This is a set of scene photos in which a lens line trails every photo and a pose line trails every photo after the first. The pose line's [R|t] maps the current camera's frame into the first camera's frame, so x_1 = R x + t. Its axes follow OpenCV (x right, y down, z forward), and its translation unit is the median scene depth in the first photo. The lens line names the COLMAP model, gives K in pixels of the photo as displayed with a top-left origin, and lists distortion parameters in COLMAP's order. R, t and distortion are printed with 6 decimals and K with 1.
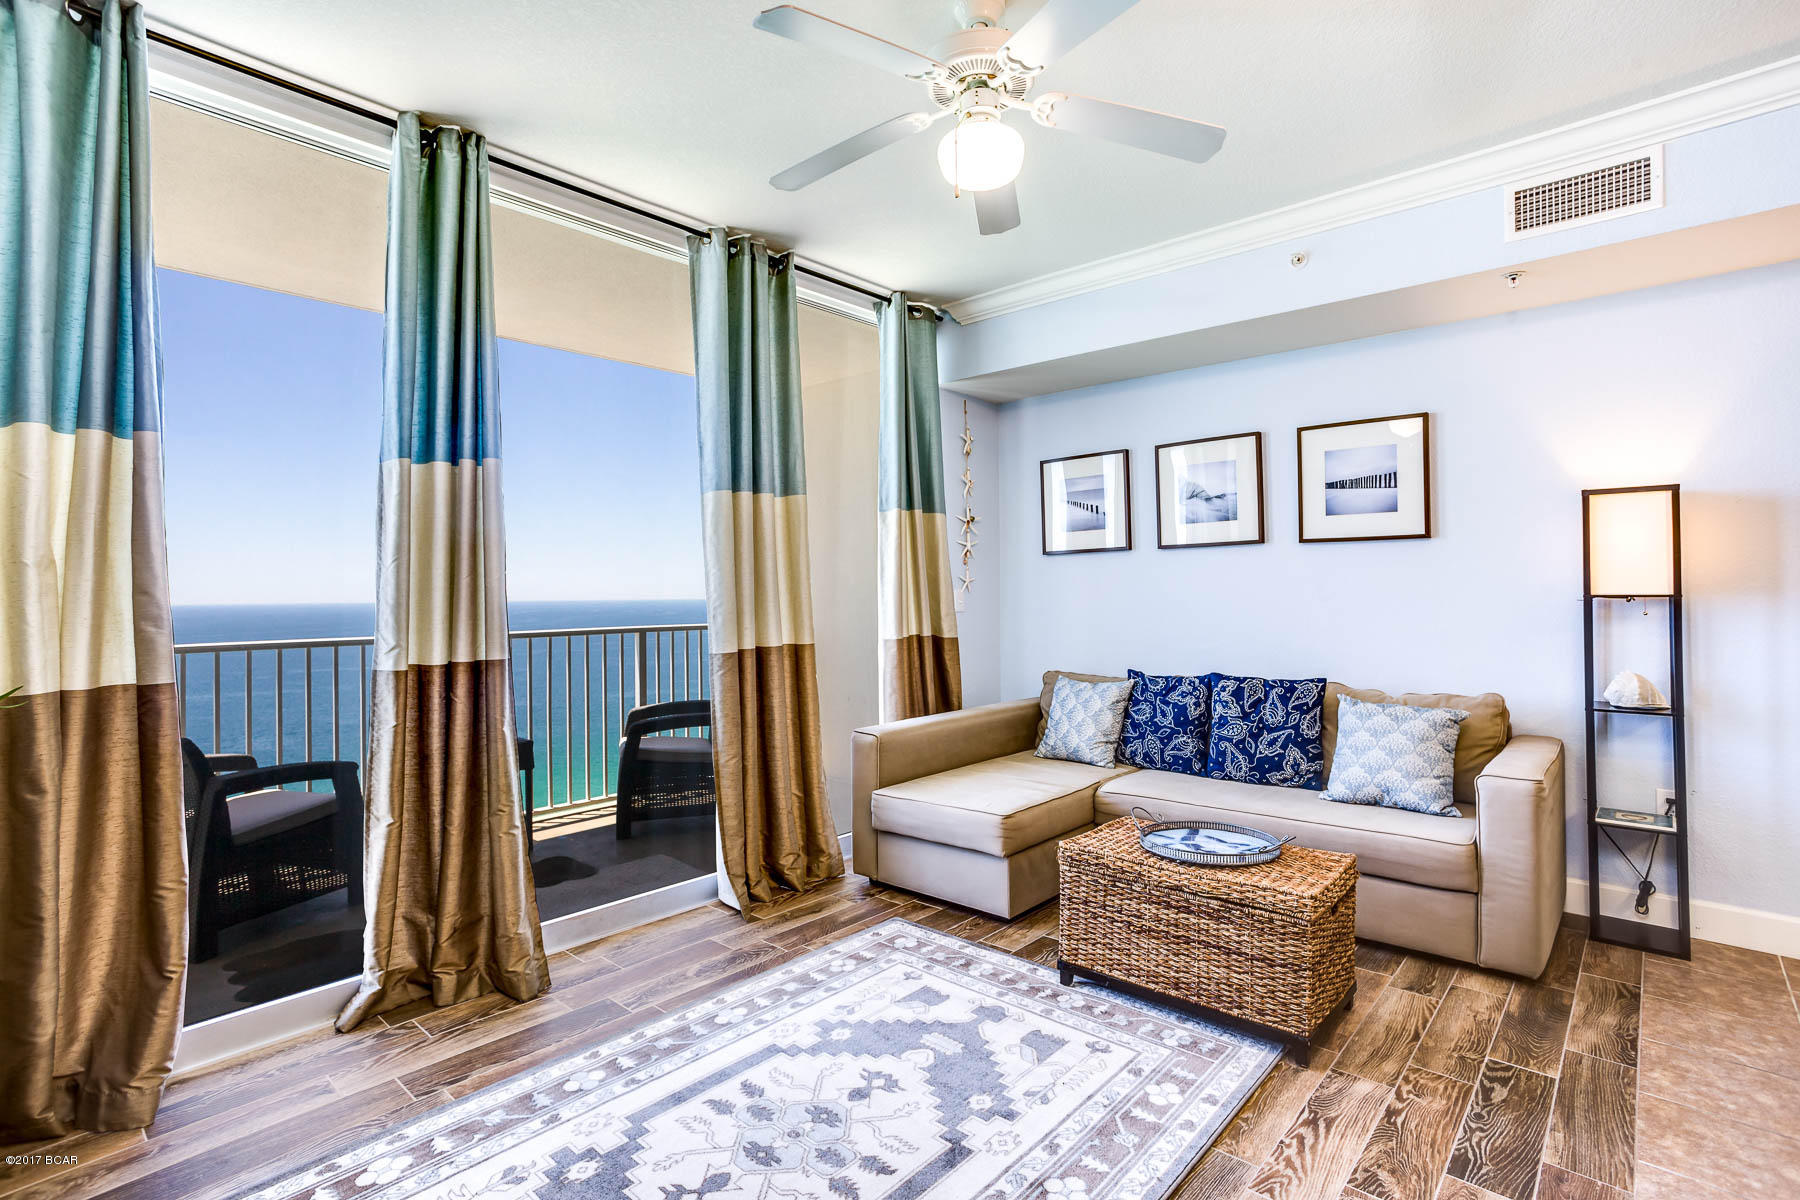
lens RADIAL K [[868.2, 0, 911.2], [0, 868.2, 590.4], [0, 0, 1]] dist [-0.021686, 0.001767]
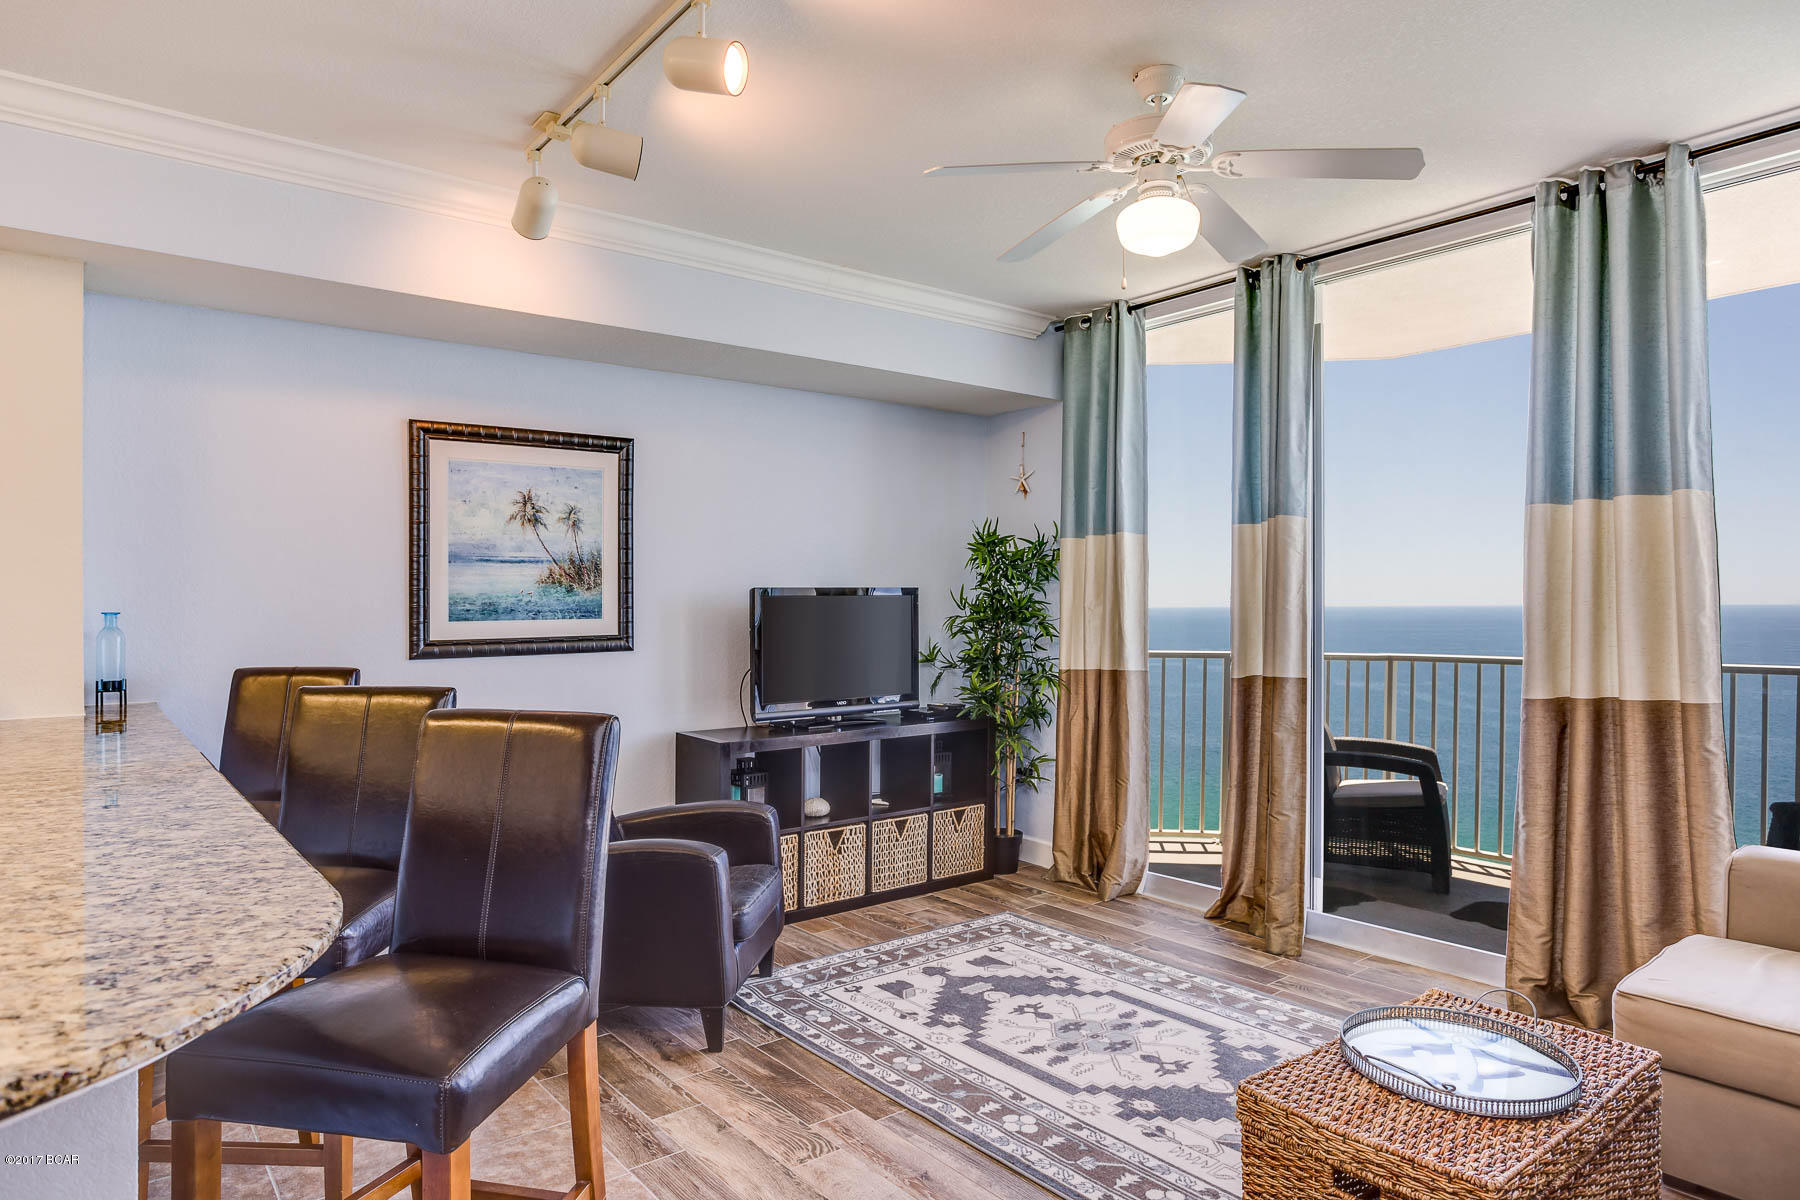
lens RADIAL K [[1128.7, 0, 907.2], [0, 1128.7, 602.6], [0, 0, 1]] dist [0.002100, -0.001498]
pose [[-0.178023, 0.010160, -0.983974, 1.448514], [0.003874, 0.999946, 0.009624, -0.051371], [0.984019, -0.002099, -0.178053, 0.912035]]
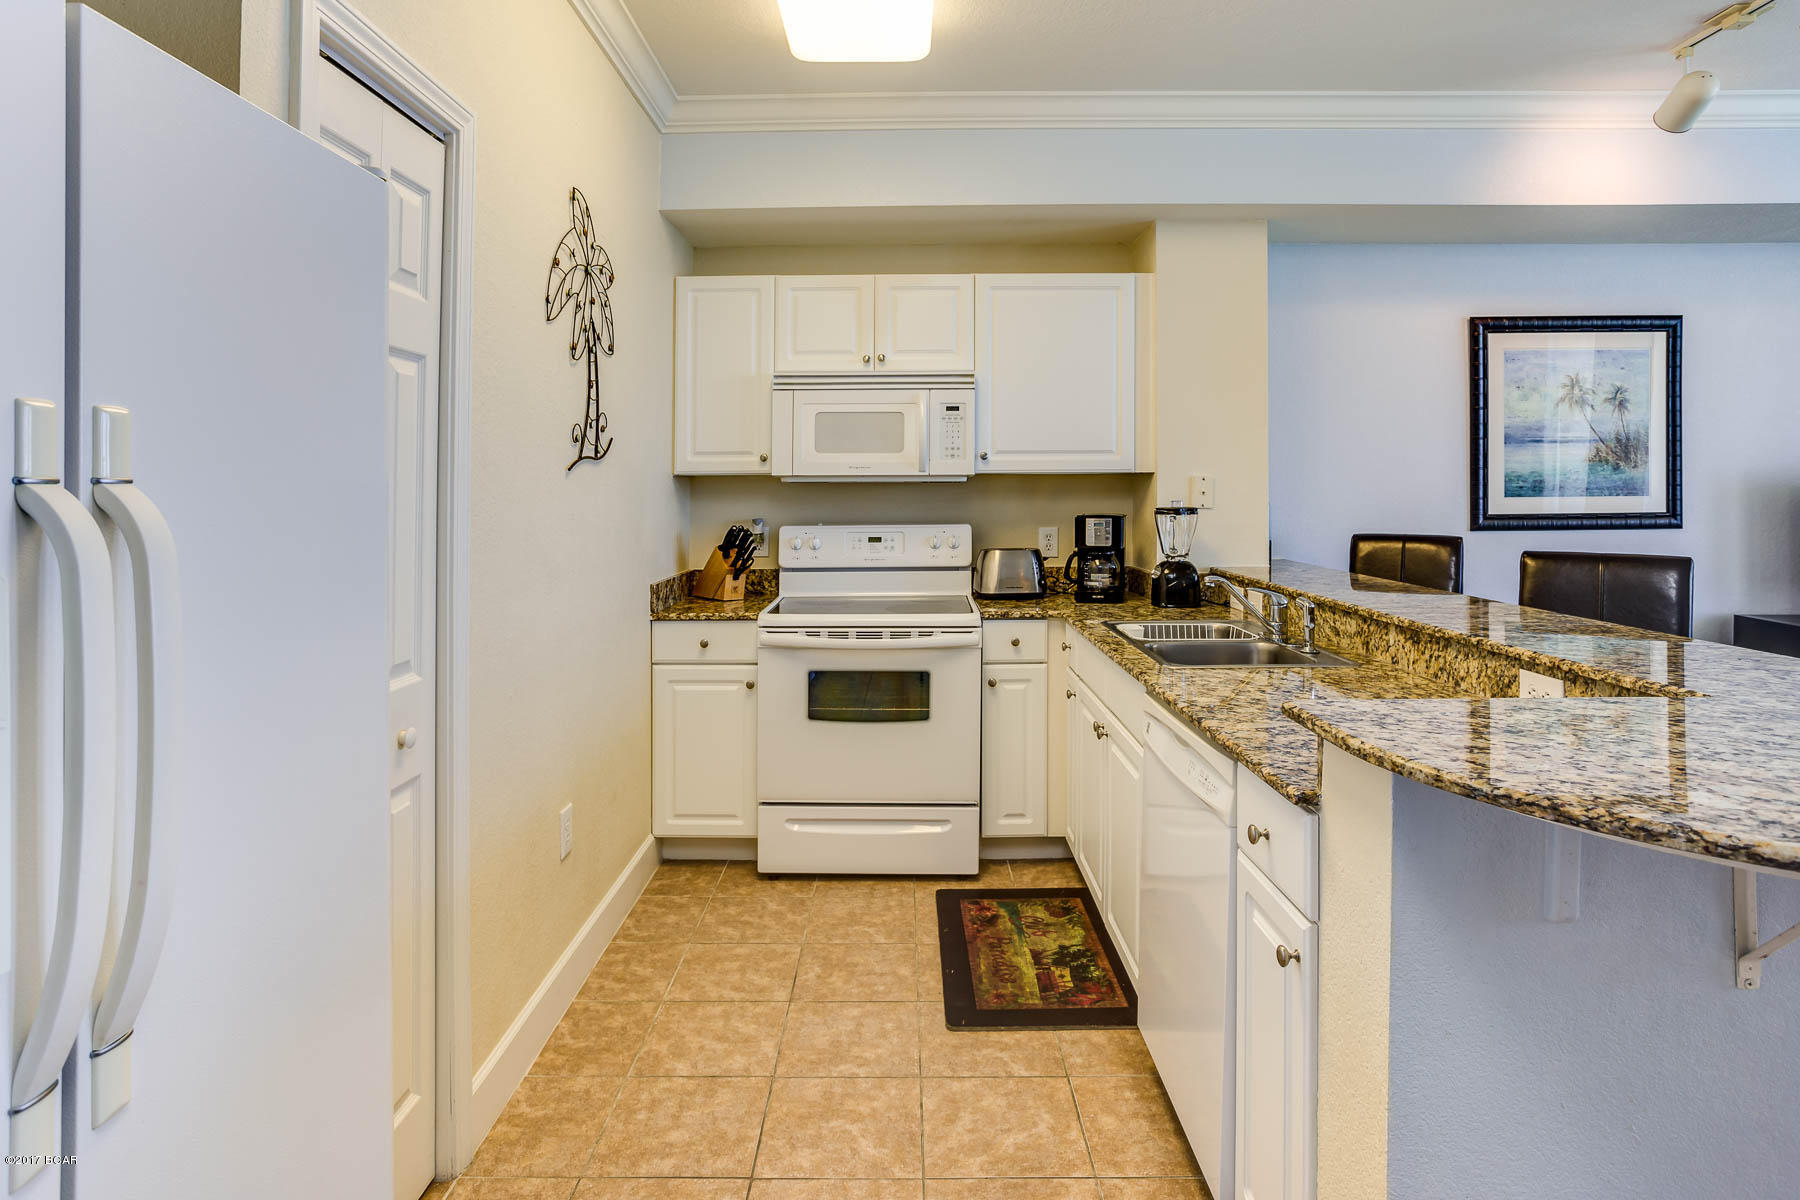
lens RADIAL K [[1035.5, 0, 875.2], [0, 1035.5, 472.9], [0, 0, 1]] dist [-0.029544, 0.008078]
pose [[-0.762469, 0.004330, -0.647011, 1.822258], [0.006169, 0.999981, -0.000577, -0.055101], [0.646996, -0.004432, -0.762481, 0.514532]]
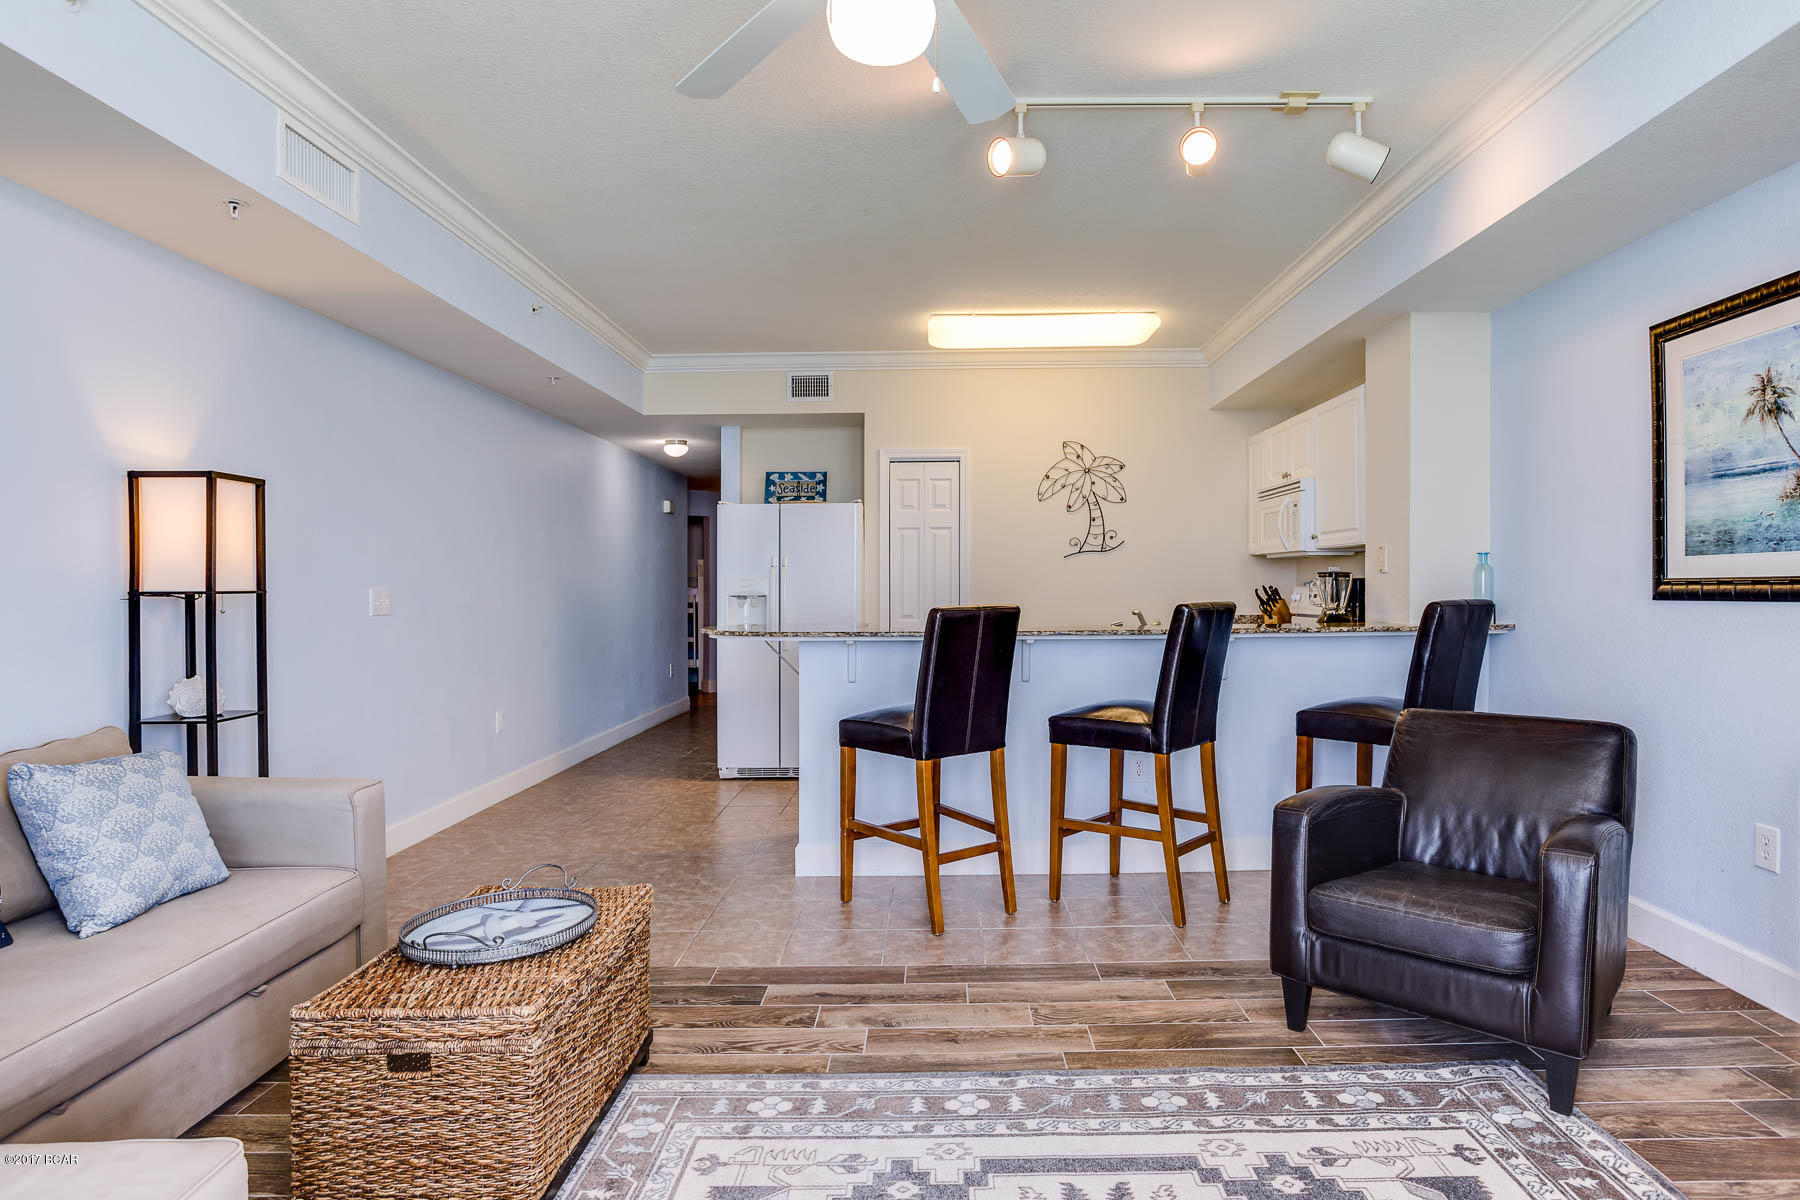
lens RADIAL K [[973.9, 0, 911.6], [0, 973.9, 591.5], [0, 0, 1]] dist [0.004471, -0.000307]
pose [[-0.630172, 0.009056, 0.776403, -0.620733], [0.019859, 0.999793, 0.004457, 0.016413], [-0.776202, 0.018228, -0.630221, 1.491730]]
